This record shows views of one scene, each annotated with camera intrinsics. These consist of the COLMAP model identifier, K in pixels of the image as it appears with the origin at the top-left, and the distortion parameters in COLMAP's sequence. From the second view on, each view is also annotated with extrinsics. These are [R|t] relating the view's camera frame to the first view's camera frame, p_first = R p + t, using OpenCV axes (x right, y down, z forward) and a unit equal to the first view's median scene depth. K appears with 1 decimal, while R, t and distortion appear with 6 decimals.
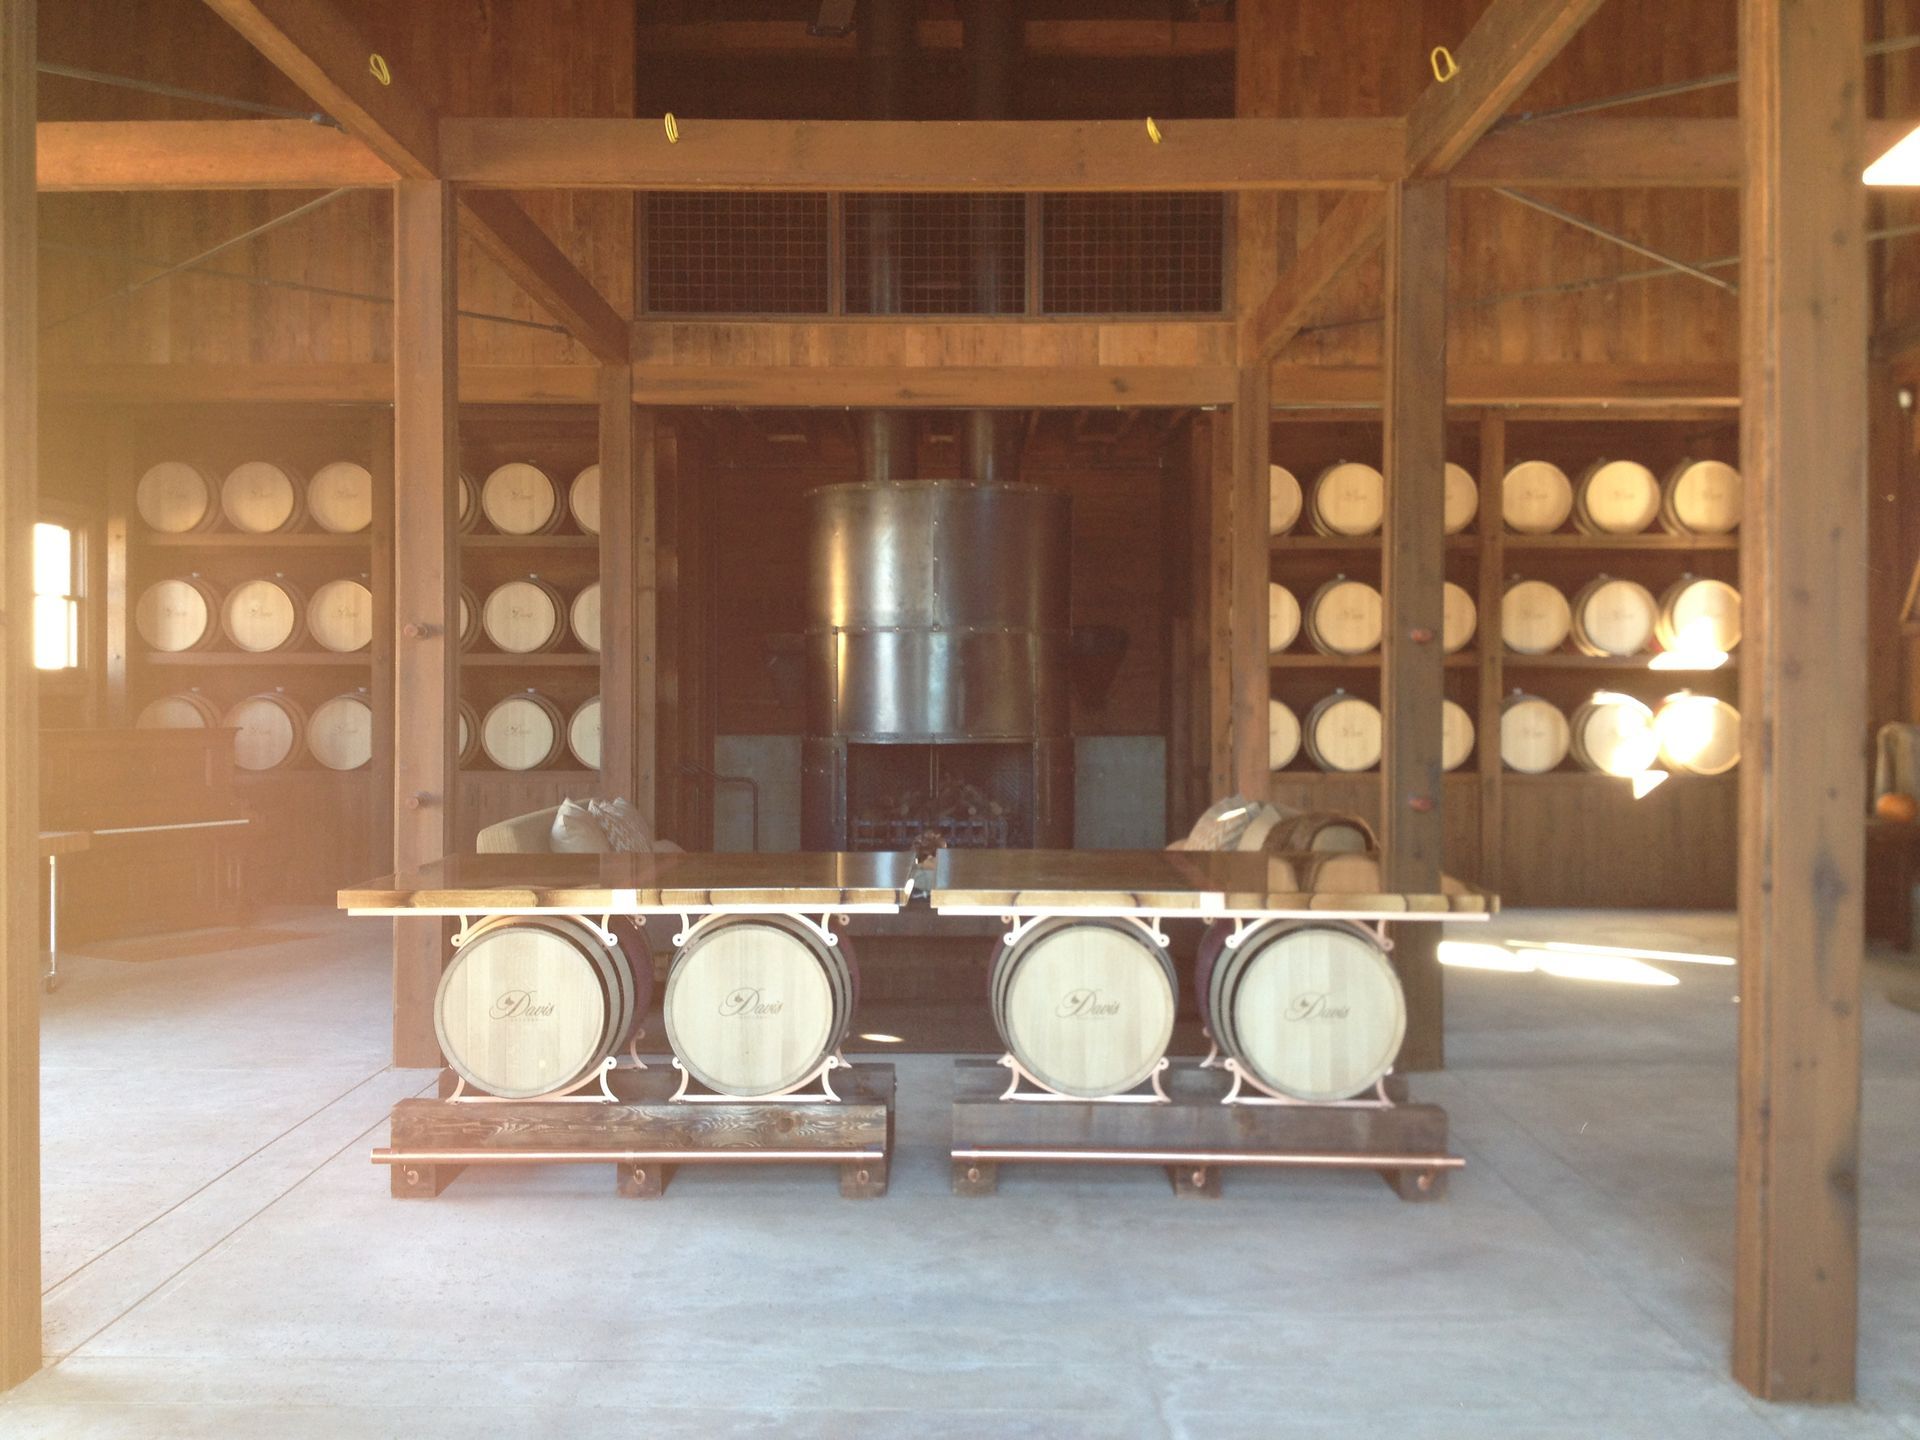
lens RADIAL K [[1819.1, 0, 942.4], [0, 1819.1, 713.8], [0, 0, 1]] dist [0.204350, -0.507868]
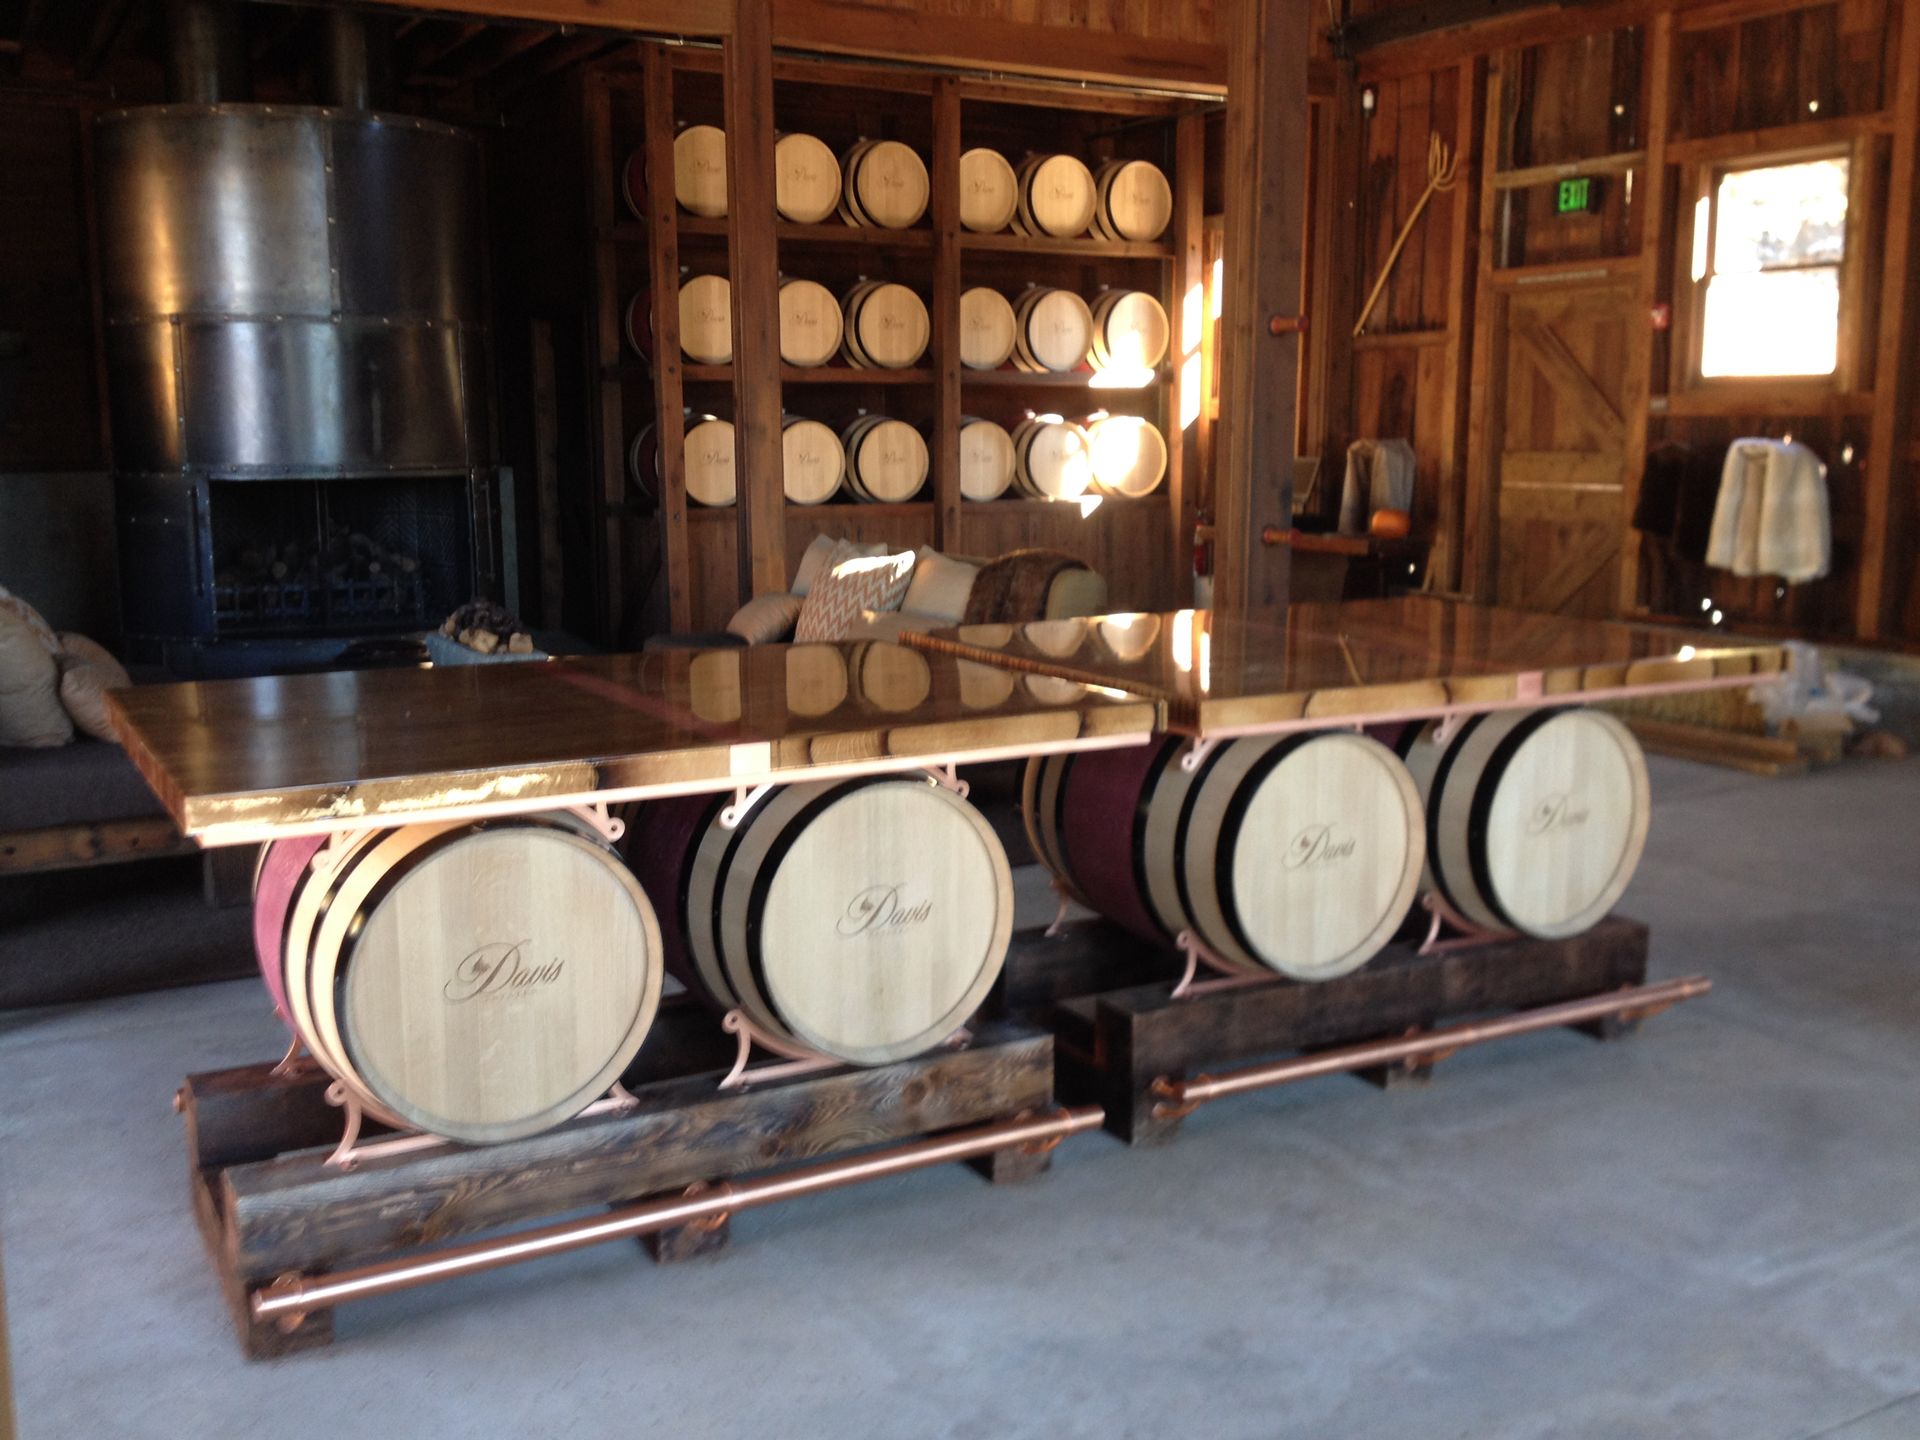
lens RADIAL K [[1819.1, 0, 942.4], [0, 1819.1, 713.8], [0, 0, 1]] dist [0.204350, -0.507868]
pose [[0.864523, -0.082618, 0.495757, -0.183057], [0.010668, 0.989191, 0.146245, 0.003873], [-0.502481, -0.121143, 0.856059, 0.237358]]
